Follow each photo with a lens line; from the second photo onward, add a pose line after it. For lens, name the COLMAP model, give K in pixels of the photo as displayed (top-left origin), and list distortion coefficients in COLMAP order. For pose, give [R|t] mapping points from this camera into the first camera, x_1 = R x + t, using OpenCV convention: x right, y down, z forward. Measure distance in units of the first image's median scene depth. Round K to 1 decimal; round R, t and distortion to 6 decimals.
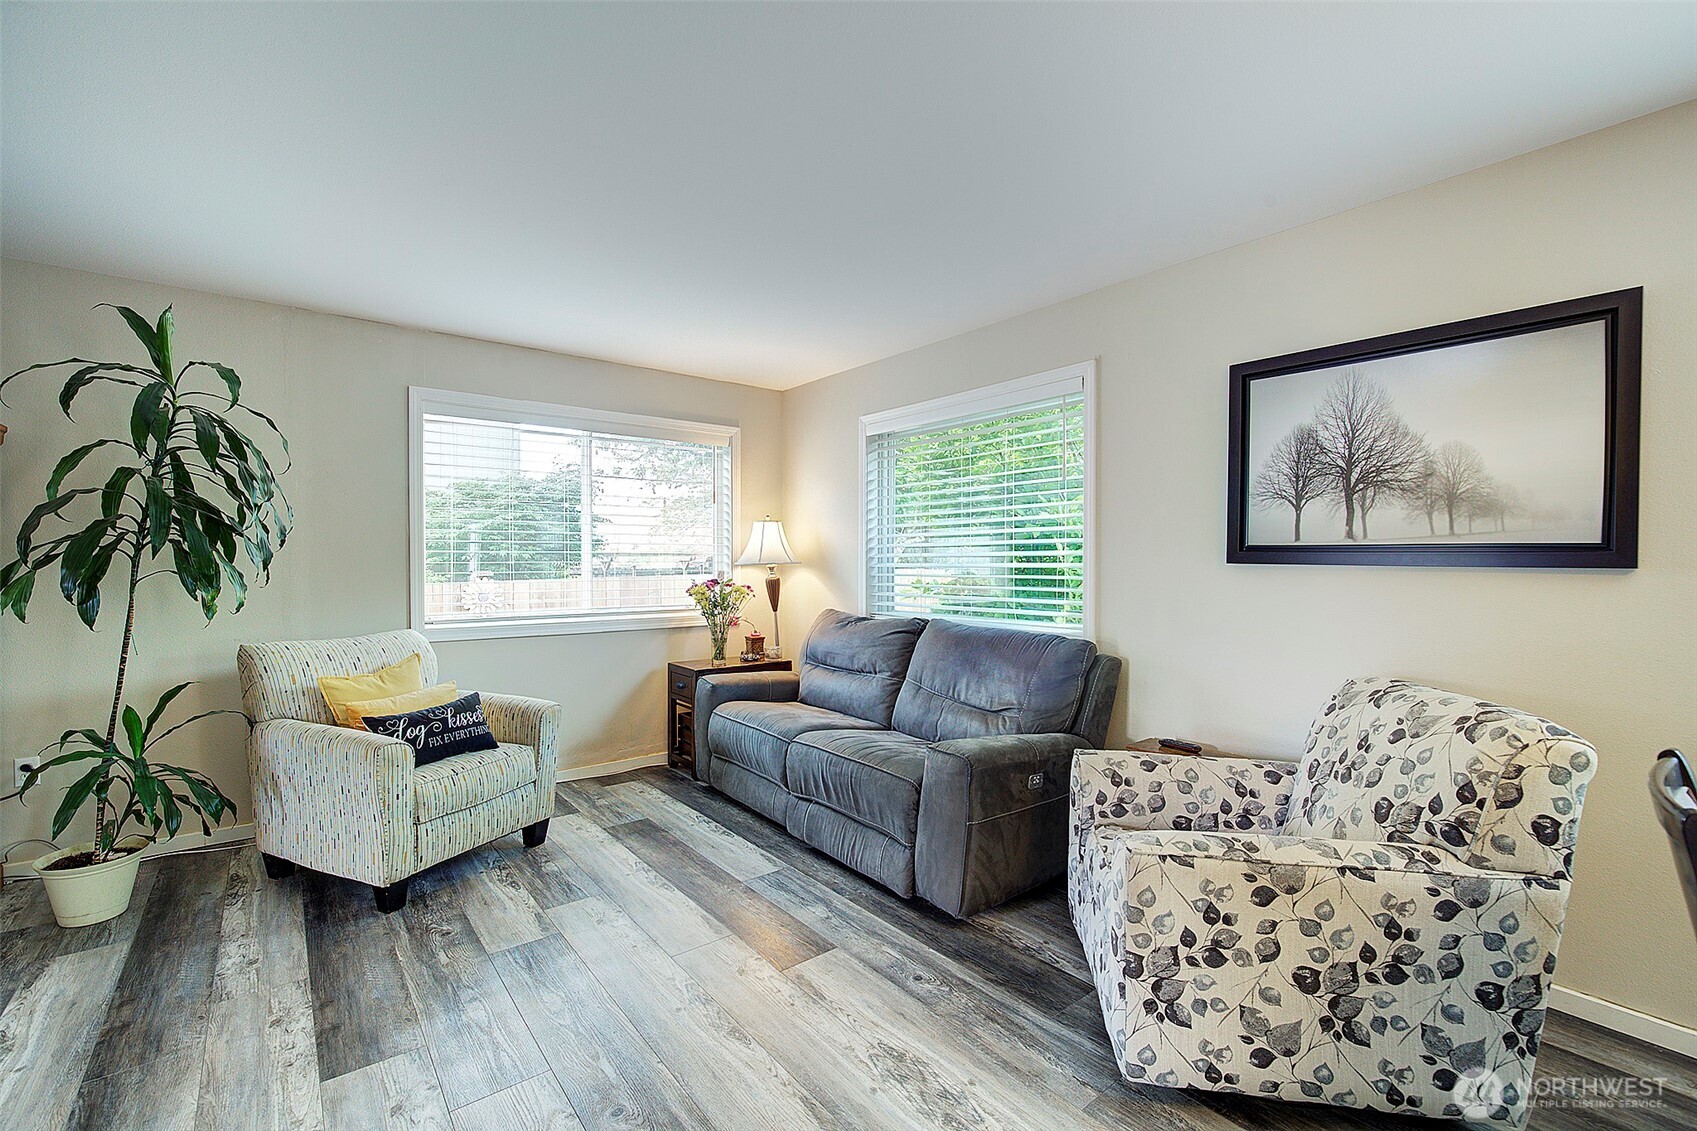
lens RADIAL K [[717.3, 0, 853.8], [0, 717.3, 569.7], [0, 0, 1]] dist [-0.019306, 0.001042]
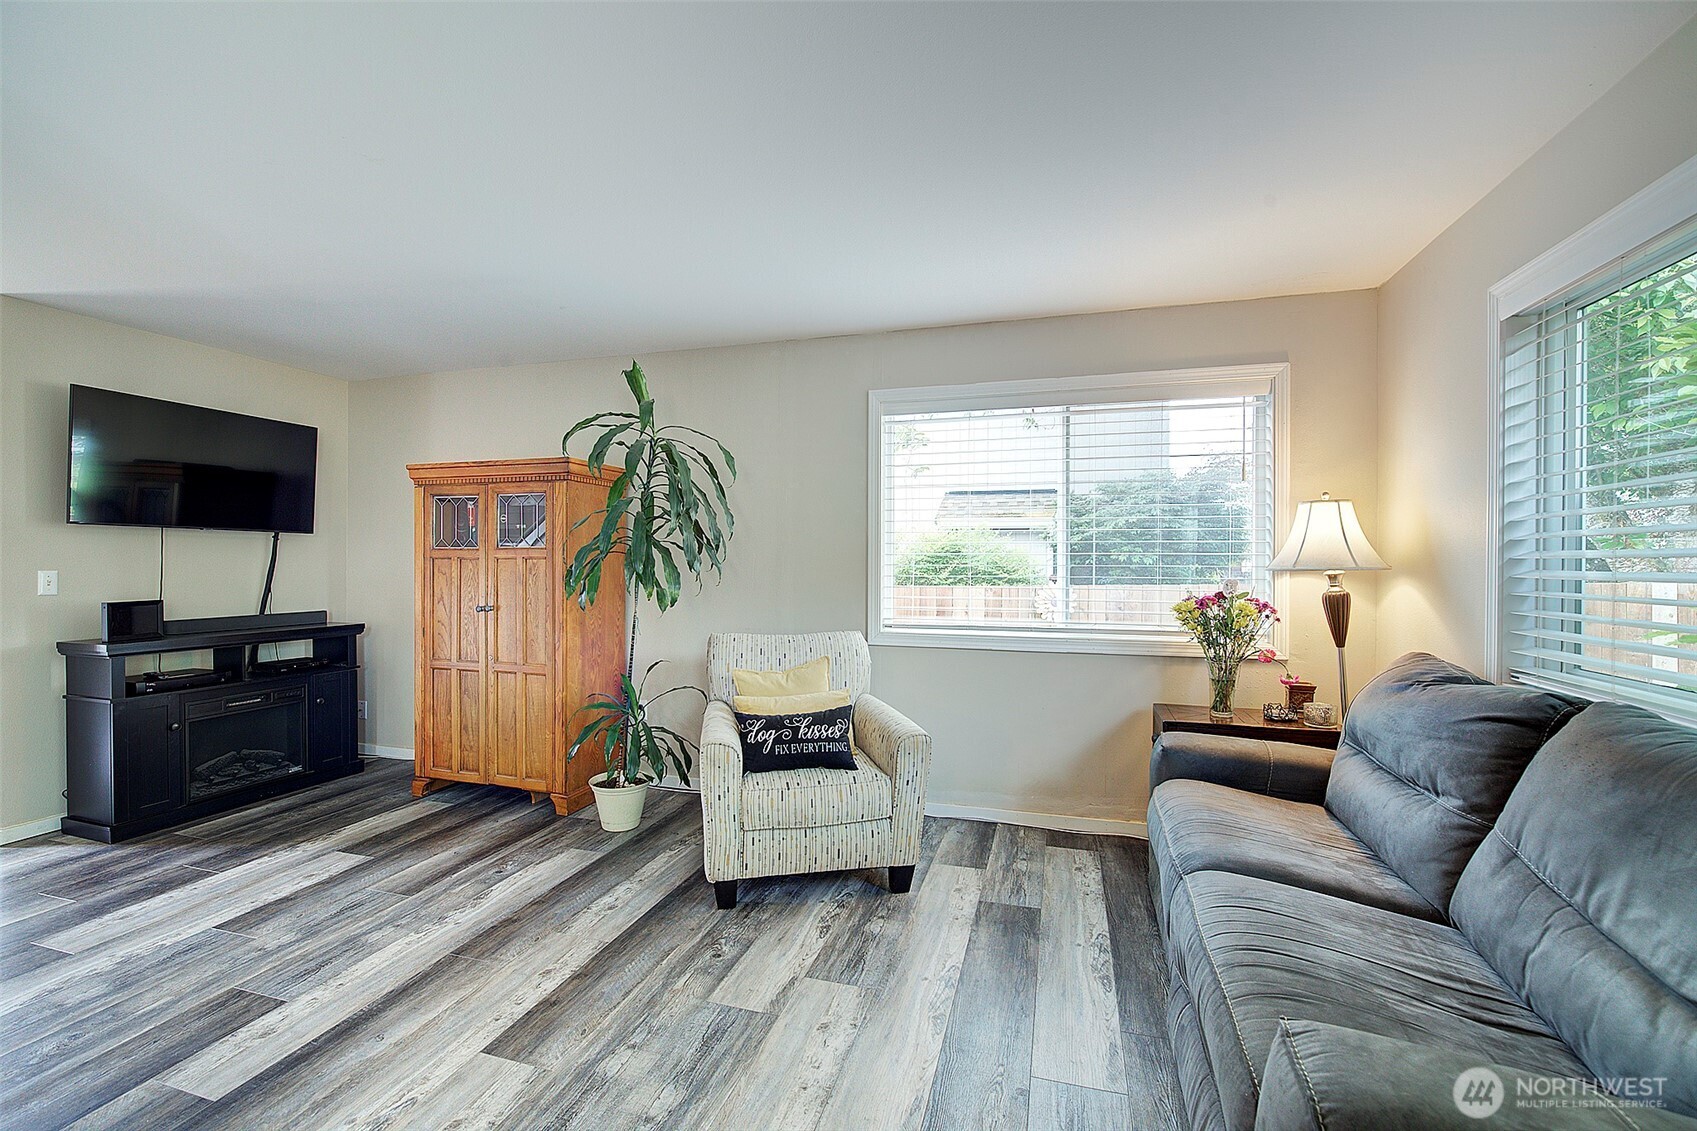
lens RADIAL K [[717.3, 0, 853.8], [0, 717.3, 569.7], [0, 0, 1]] dist [-0.019306, 0.001042]
pose [[0.563541, 0.008367, -0.826046, 0.212588], [-0.013029, 0.999914, 0.001239, -0.004809], [0.825986, 0.010064, 0.563602, 0.413926]]
